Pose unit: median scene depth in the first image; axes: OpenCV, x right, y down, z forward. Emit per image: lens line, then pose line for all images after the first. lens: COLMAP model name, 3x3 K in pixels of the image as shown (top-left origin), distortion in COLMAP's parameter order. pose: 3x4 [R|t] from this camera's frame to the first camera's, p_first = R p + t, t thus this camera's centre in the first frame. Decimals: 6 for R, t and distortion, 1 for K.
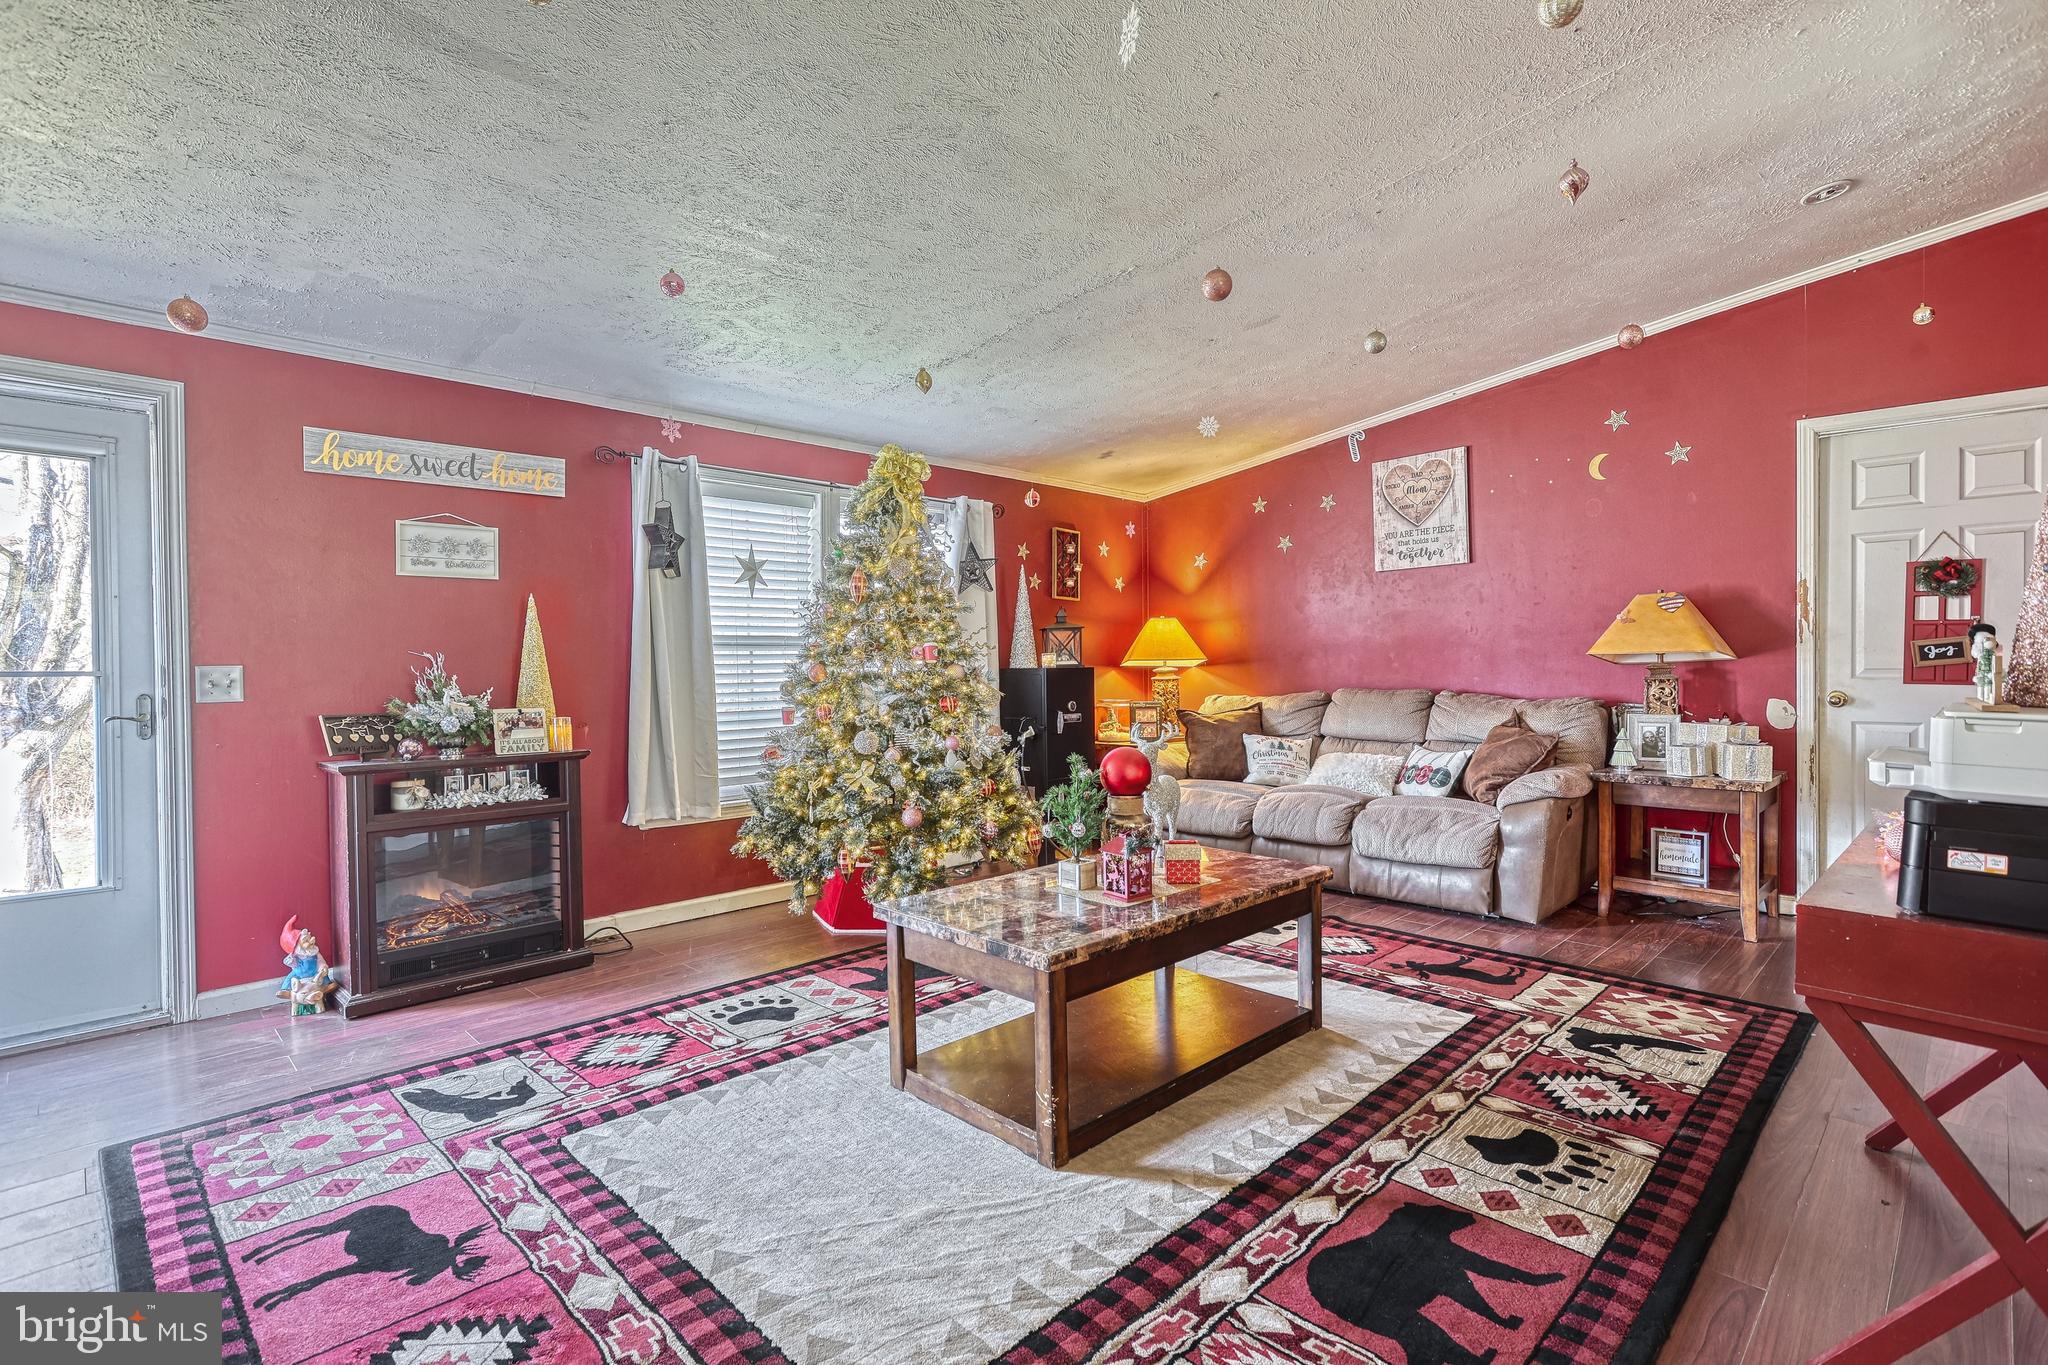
lens RADIAL K [[974.8, 0, 1023.0], [0, 974.8, 675.9], [0, 0, 1]] dist [-0.002165, -0.000083]
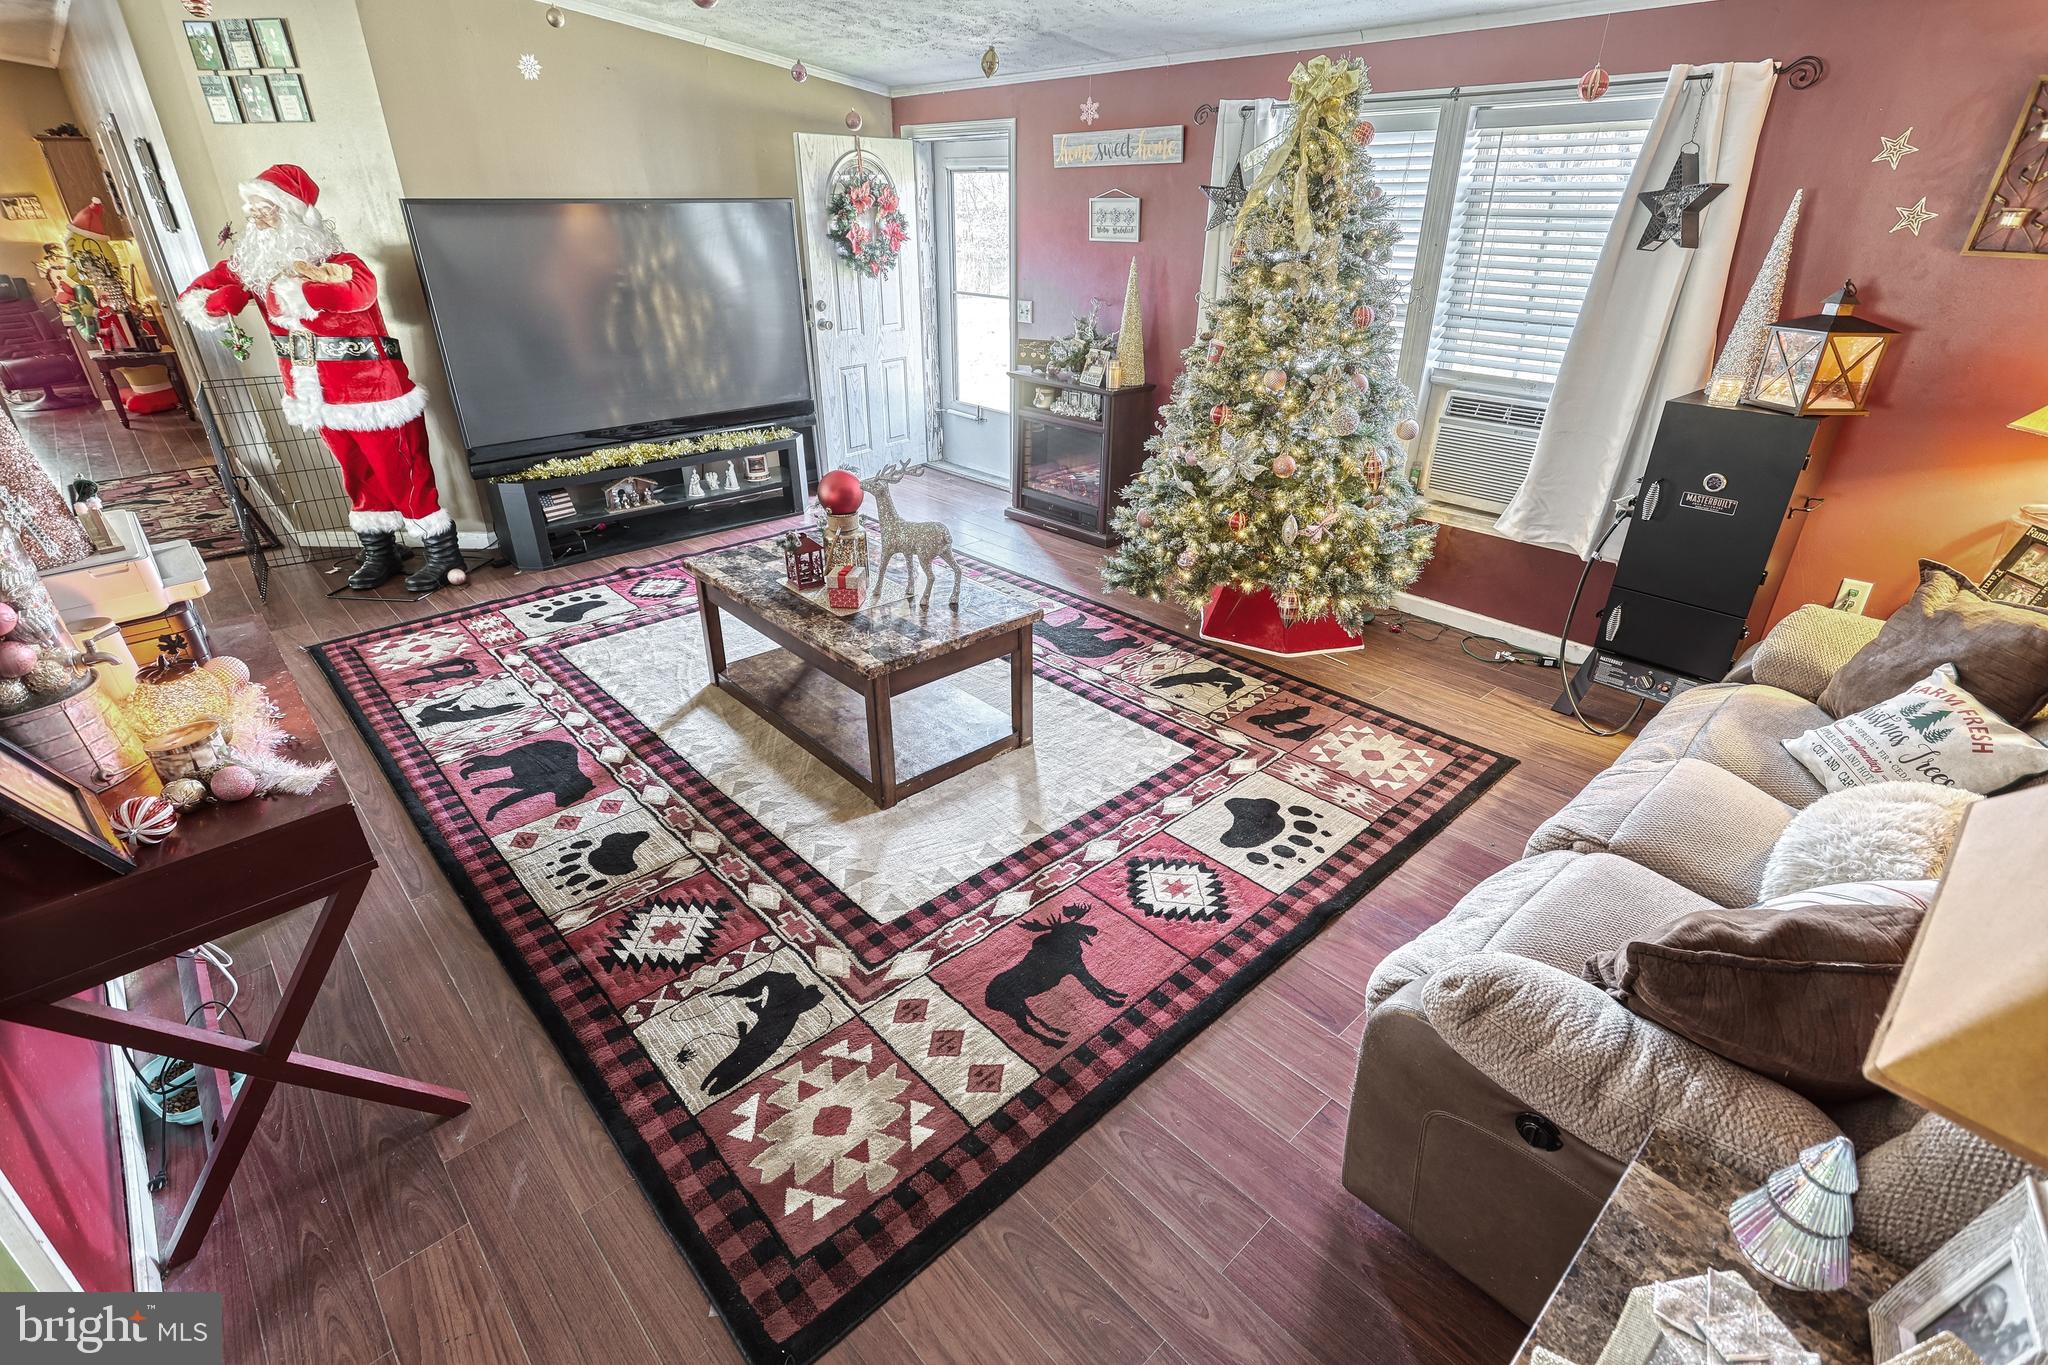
lens RADIAL K [[974.8, 0, 1022.2], [0, 974.8, 682.7], [0, 0, 1]] dist [-0.002165, -0.000083]
pose [[-0.044745, 0.450494, -0.891657, 1.217868], [-0.016635, 0.892092, 0.451548, -0.220541], [0.998860, 0.035037, -0.032423, 1.266498]]
